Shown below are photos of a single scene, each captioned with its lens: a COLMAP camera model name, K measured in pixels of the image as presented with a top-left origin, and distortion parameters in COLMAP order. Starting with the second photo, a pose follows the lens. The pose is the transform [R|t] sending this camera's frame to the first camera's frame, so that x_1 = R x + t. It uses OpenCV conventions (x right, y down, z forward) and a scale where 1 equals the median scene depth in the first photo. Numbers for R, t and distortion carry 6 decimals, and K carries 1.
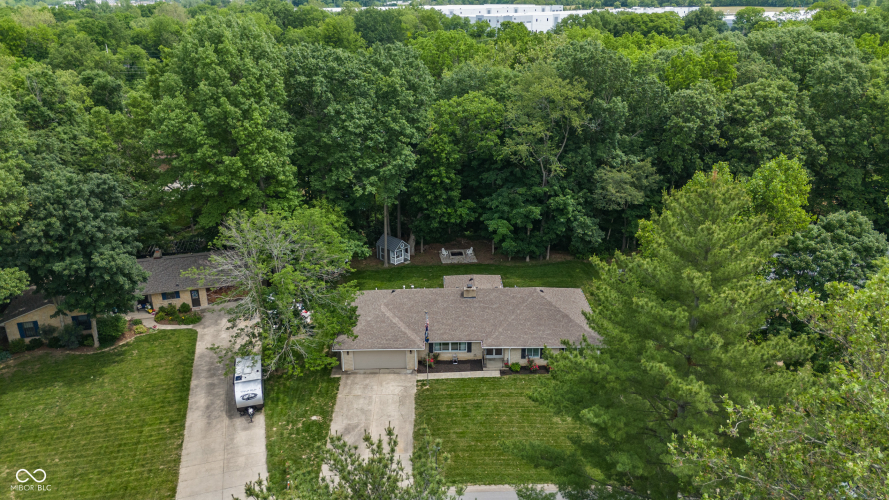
lens RADIAL K [[656.6, 0, 444.5], [0, 656.6, 250.0], [0, 0, 1]] dist [0.026273, -0.008417]
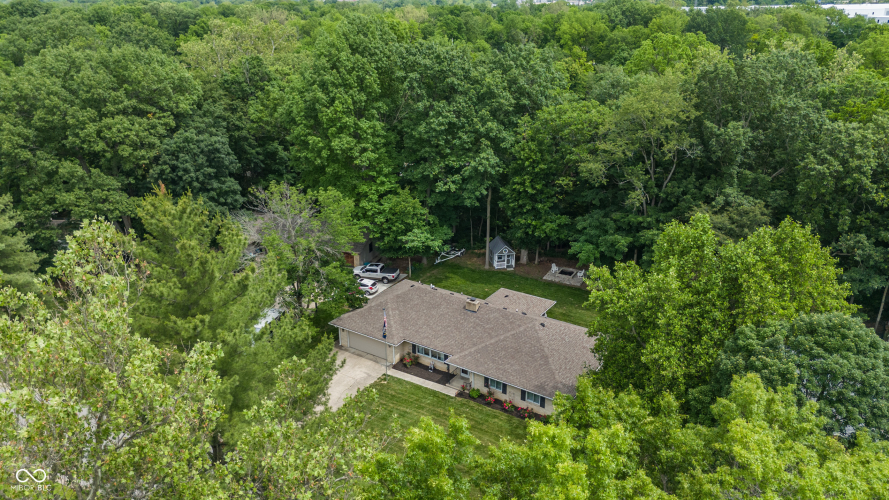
lens RADIAL K [[656.6, 0, 444.5], [0, 656.6, 250.0], [0, 0, 1]] dist [0.026273, -0.008417]
pose [[0.823204, 0.205341, -0.529310, 0.495071], [-0.203924, 0.977029, 0.061880, -0.065878], [0.529858, 0.056999, 0.846169, 0.163081]]
